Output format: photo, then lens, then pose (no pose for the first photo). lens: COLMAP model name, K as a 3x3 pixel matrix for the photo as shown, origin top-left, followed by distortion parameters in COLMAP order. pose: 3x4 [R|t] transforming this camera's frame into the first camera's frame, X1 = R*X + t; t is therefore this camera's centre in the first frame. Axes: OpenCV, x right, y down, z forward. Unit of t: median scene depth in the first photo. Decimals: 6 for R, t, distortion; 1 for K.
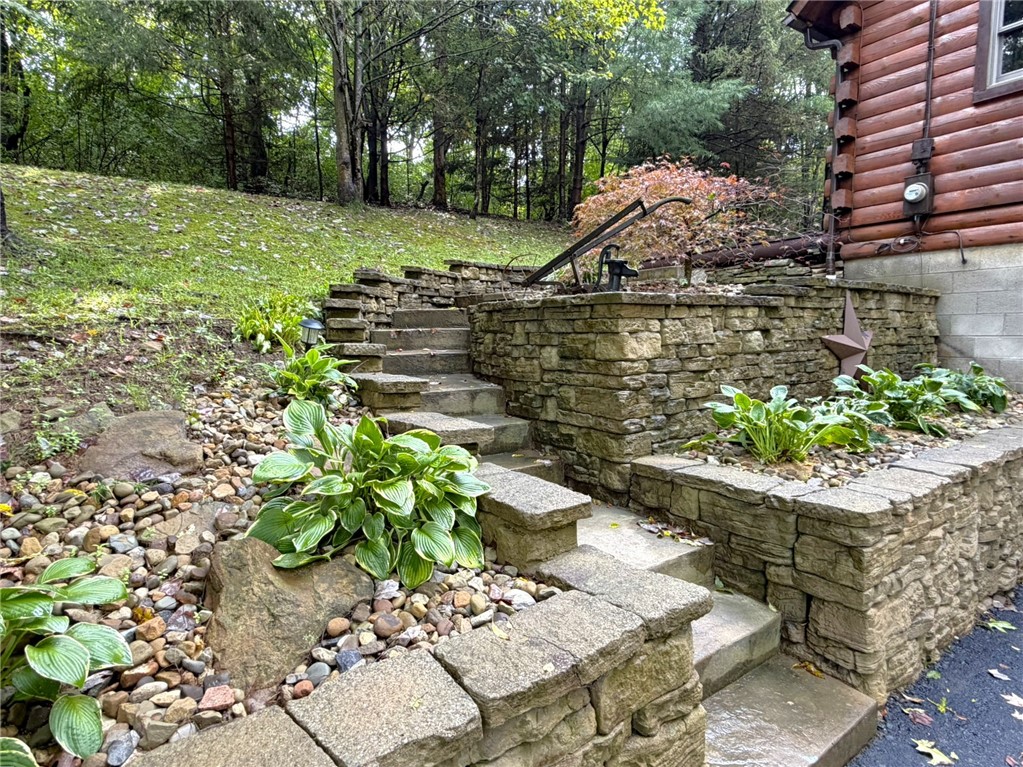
lens RADIAL K [[534.2, 0, 511.0], [0, 534.2, 385.5], [0, 0, 1]] dist [0.003415, 0.000154]
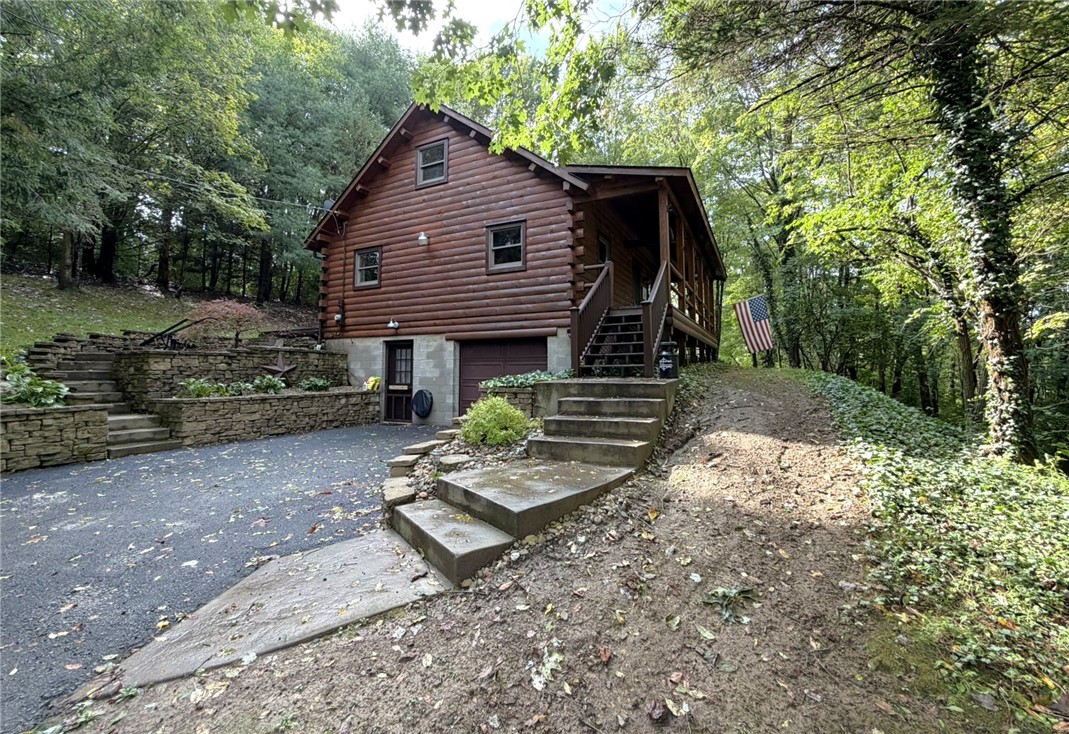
lens RADIAL K [[443.0, 0, 538.4], [0, 443.0, 361.3], [0, 0, 1]] dist [-0.001618, -0.000357]
pose [[0.883332, 0.023119, 0.468177, 0.638393], [0.040033, 0.991413, -0.124488, 0.204485], [-0.467035, 0.128707, 0.874822, -1.548017]]
